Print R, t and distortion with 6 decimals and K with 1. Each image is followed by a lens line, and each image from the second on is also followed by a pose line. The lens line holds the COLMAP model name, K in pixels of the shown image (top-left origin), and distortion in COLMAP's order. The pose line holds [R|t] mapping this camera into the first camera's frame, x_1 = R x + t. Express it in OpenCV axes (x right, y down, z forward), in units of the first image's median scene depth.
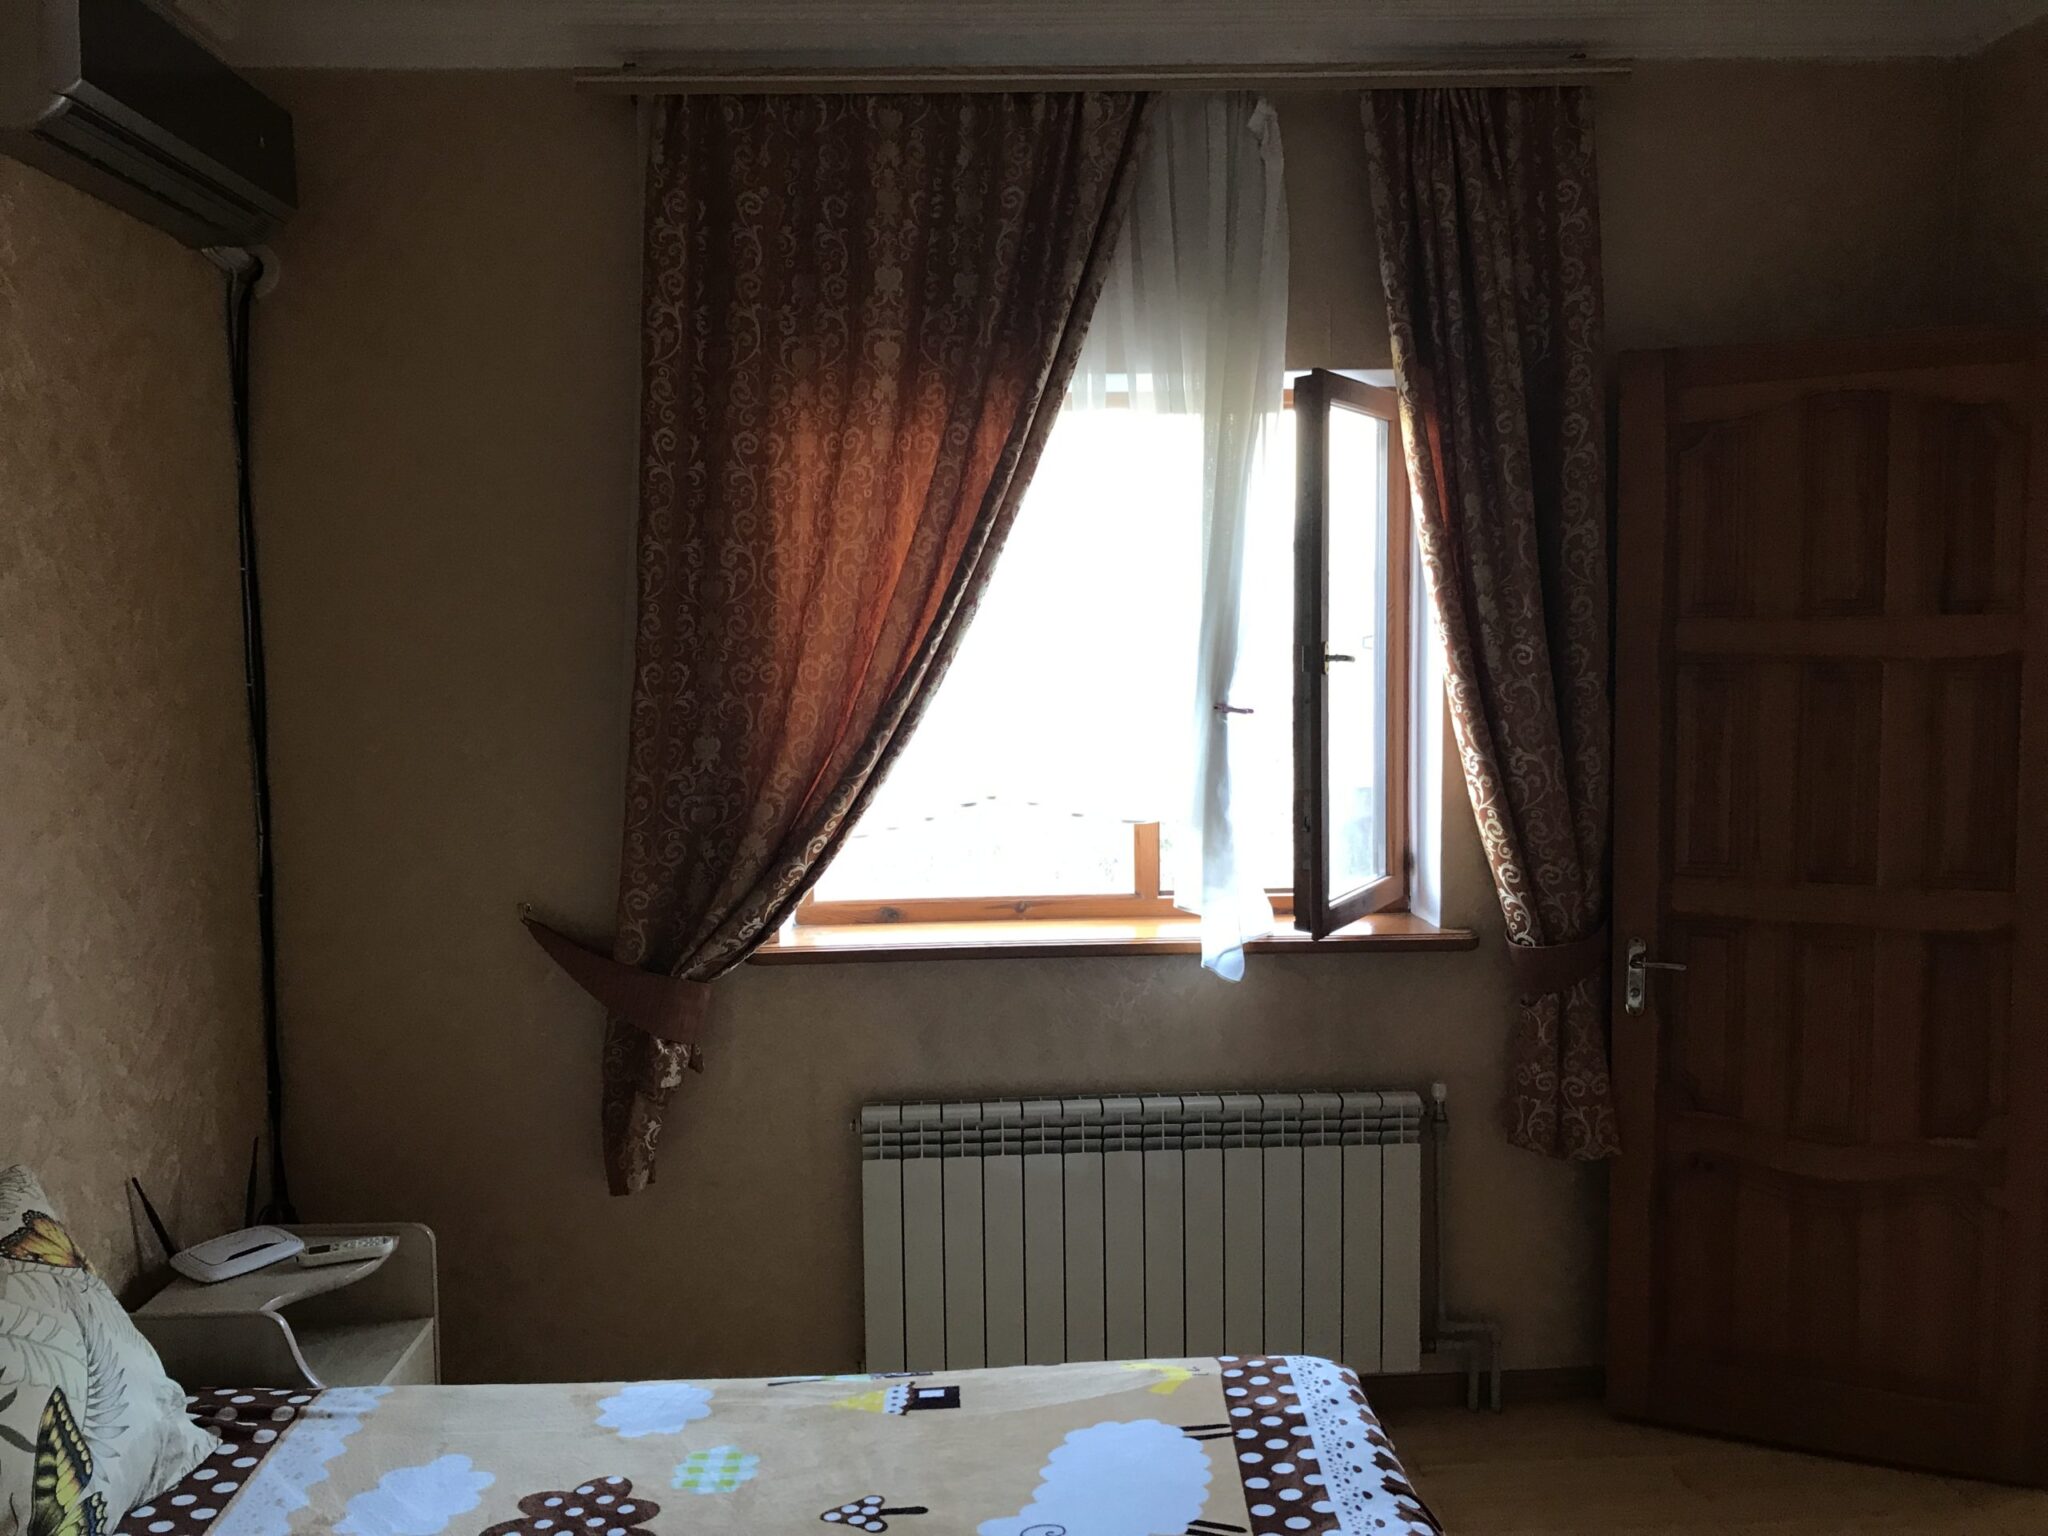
lens RADIAL K [[1663.8, 0, 1024.0], [0, 1663.8, 768.0], [0, 0, 1]] dist [0.045887, -0.062080]
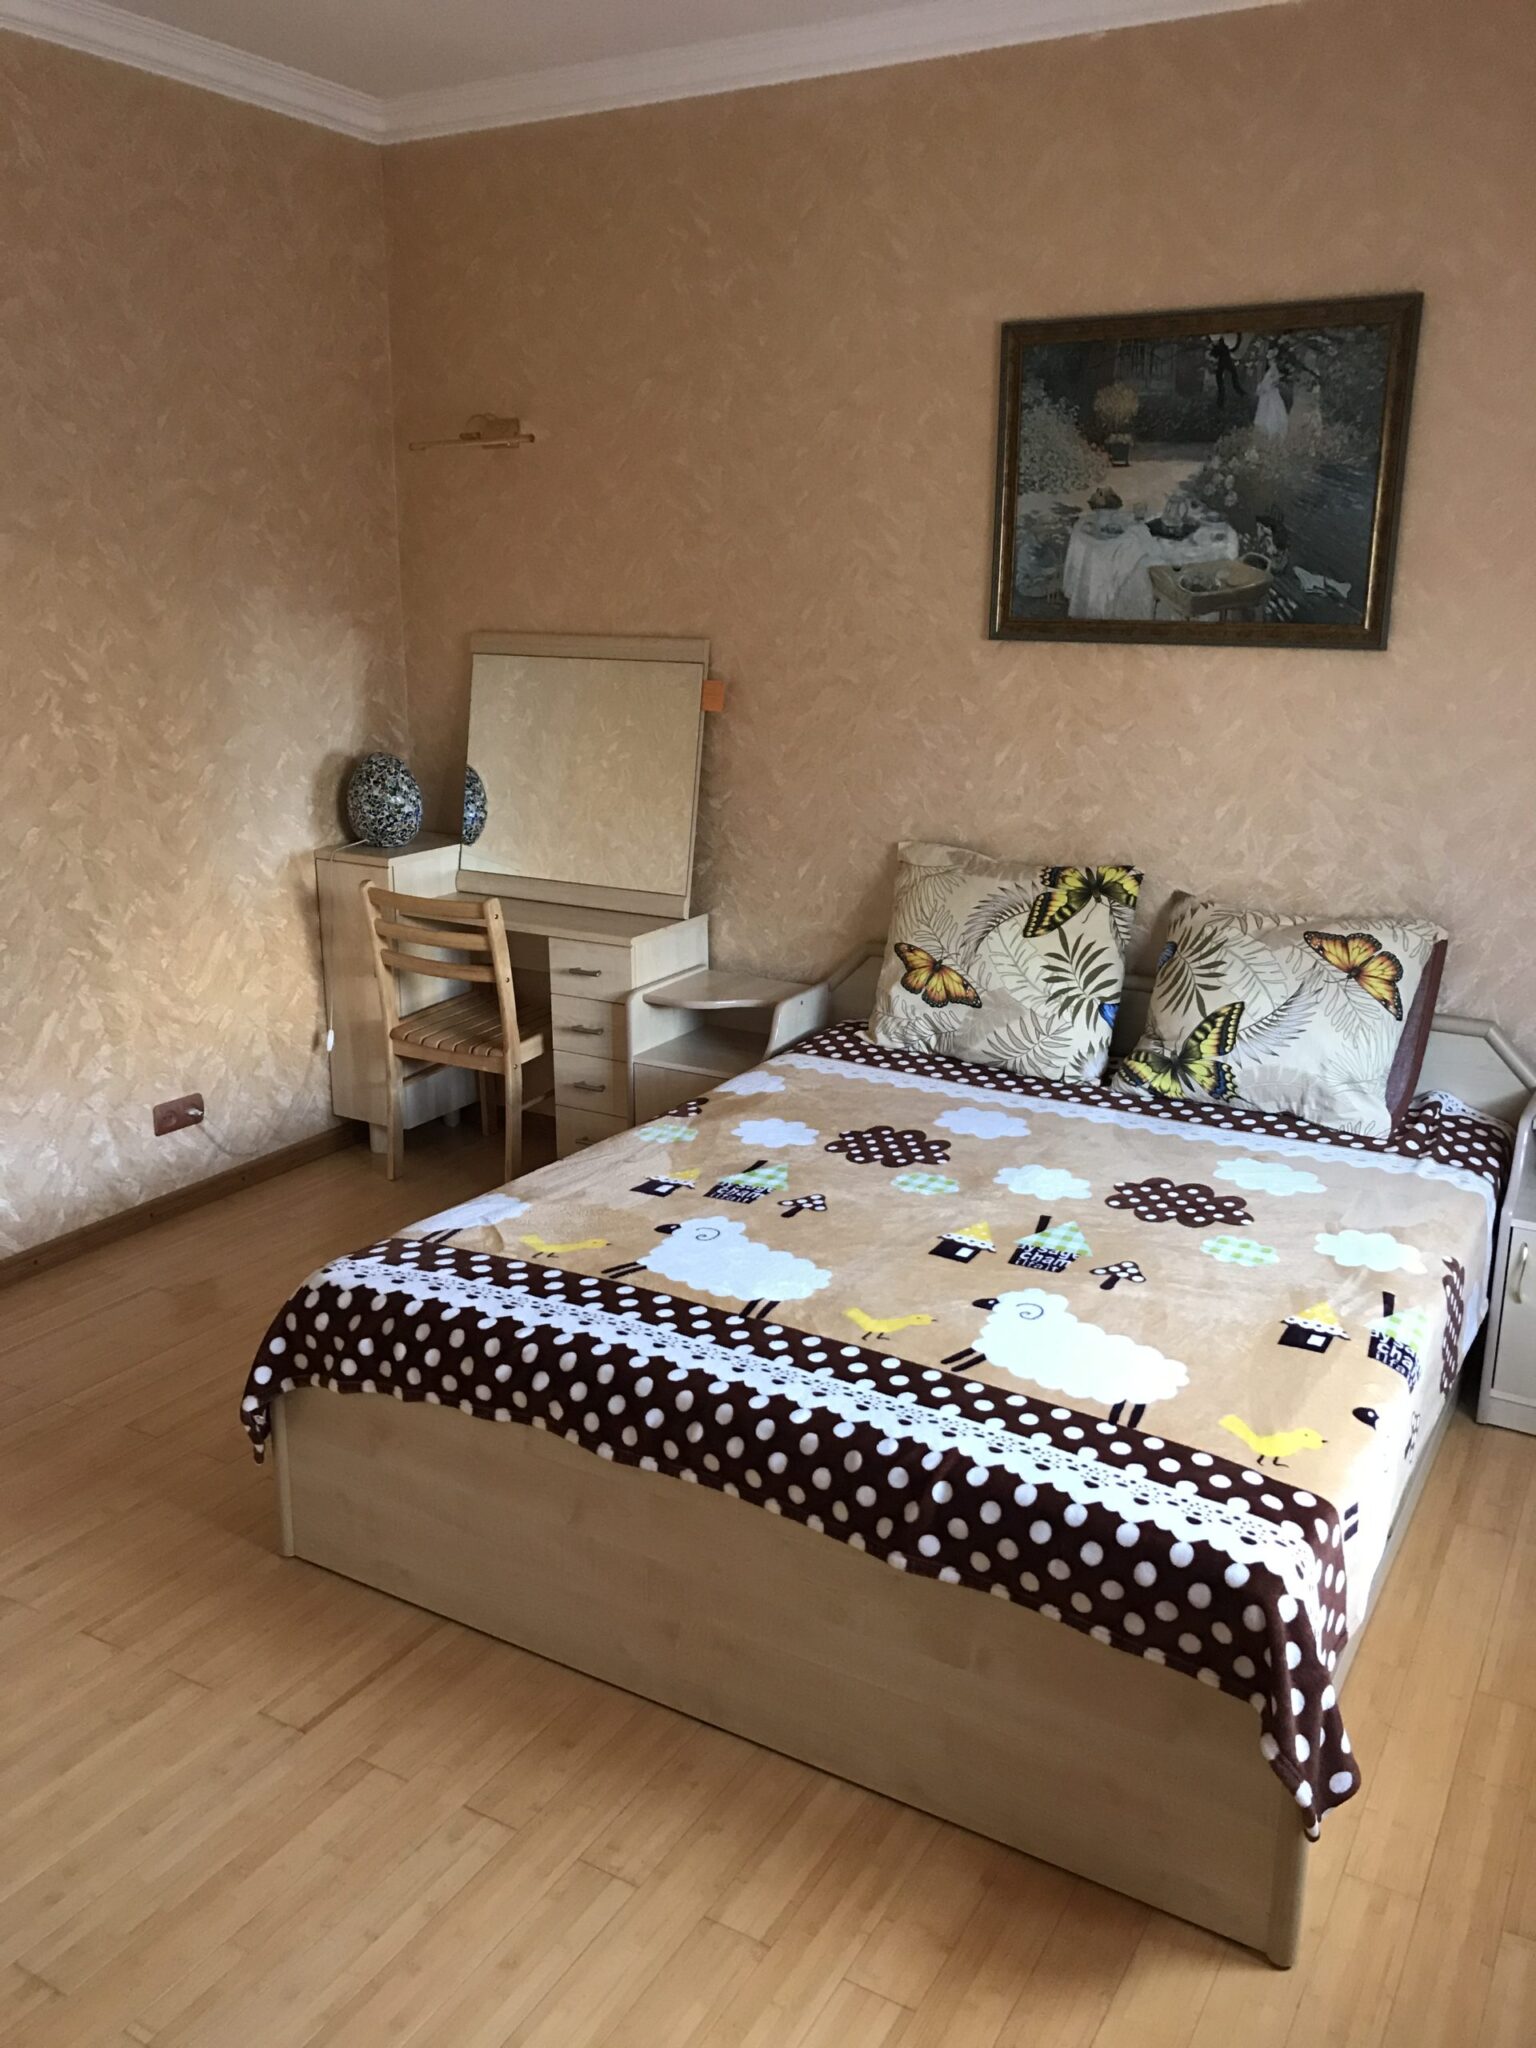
lens RADIAL K [[1637.3, 0, 768.0], [0, 1637.3, 1024.0], [0, 0, 1]] dist [0.007128, -0.084272]
pose [[-0.534092, 0.235671, -0.811914, 1.002040], [-0.076489, 0.942952, 0.324022, -0.115449], [0.841959, 0.235160, -0.485597, 1.316201]]
